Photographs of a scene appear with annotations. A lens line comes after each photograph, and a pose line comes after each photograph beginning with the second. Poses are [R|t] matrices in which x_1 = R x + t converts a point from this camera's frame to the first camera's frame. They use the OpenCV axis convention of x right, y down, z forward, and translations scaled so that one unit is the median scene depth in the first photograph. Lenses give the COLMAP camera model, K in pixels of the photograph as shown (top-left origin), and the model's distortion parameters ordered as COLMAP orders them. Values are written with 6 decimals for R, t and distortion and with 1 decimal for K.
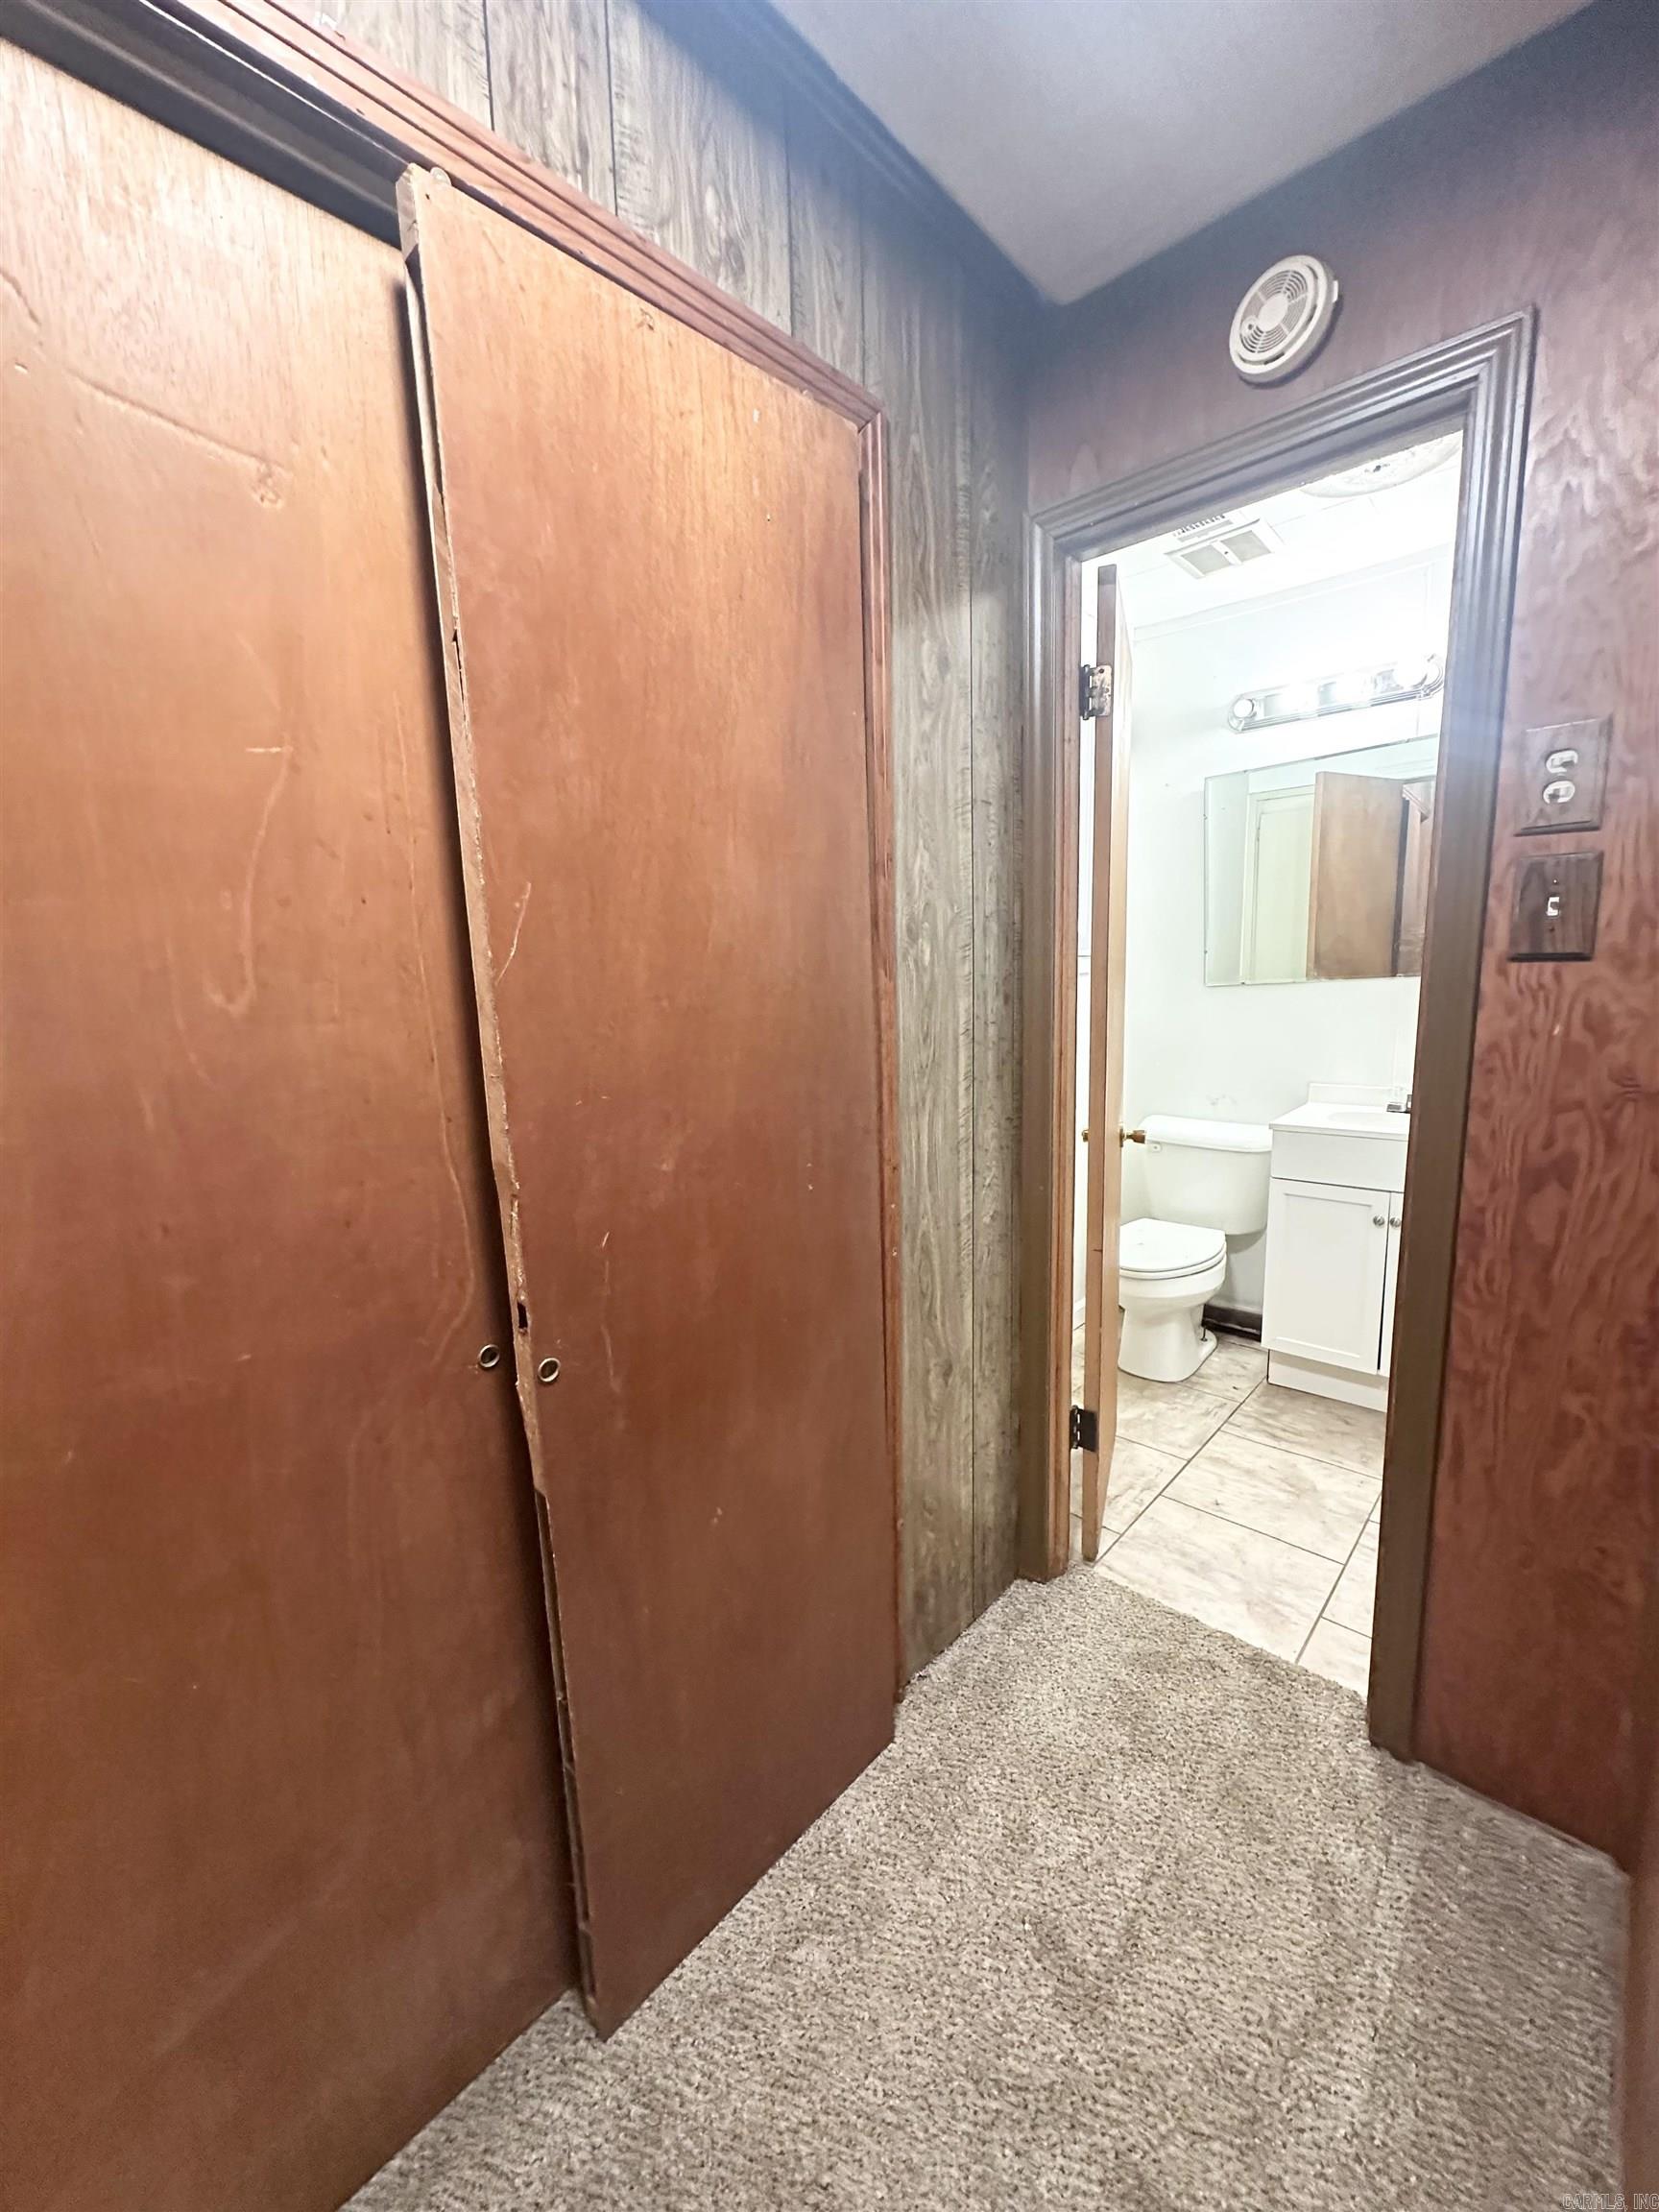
lens RADIAL K [[881.9, 0, 842.6], [0, 881.9, 1111.2], [0, 0, 1]] dist [0.001841, 0.000144]
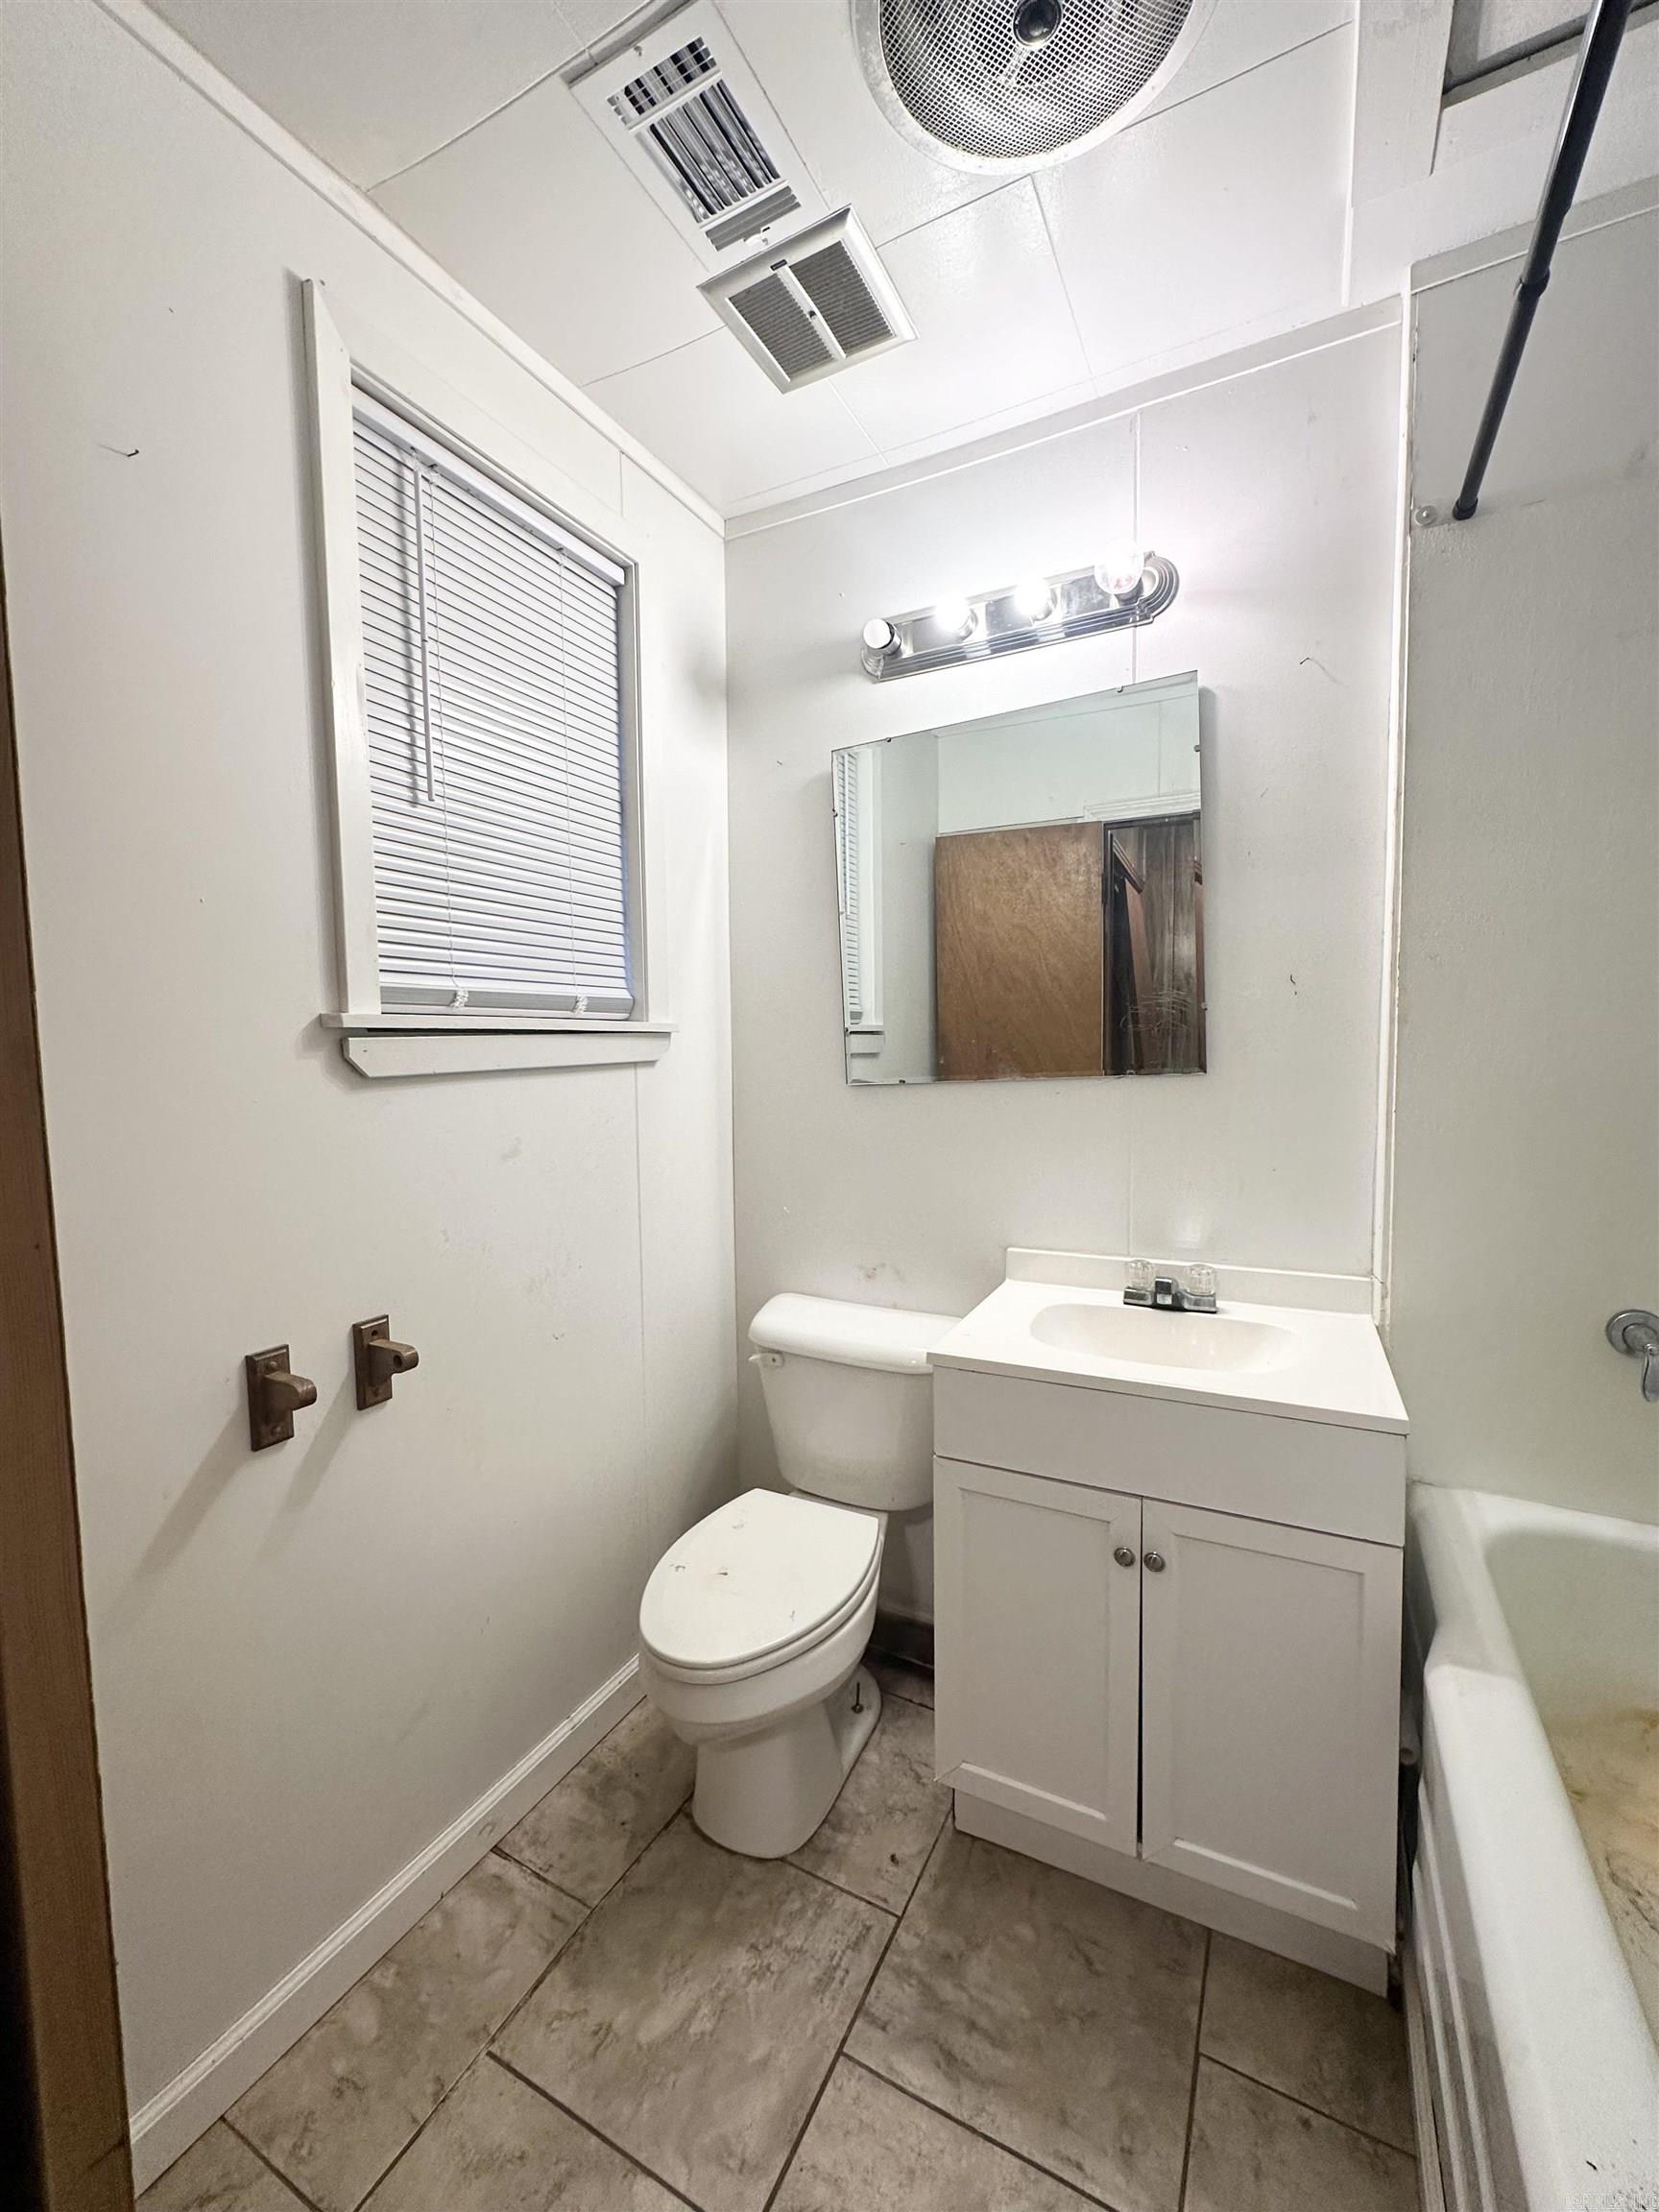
lens RADIAL K [[881.9, 0, 842.6], [0, 881.9, 1111.2], [0, 0, 1]] dist [0.001841, 0.000144]
pose [[0.966548, -0.003217, 0.256465, 0.294444], [0.026465, 0.995835, -0.087249, -0.081318], [-0.255116, 0.091118, 0.962608, 0.485305]]
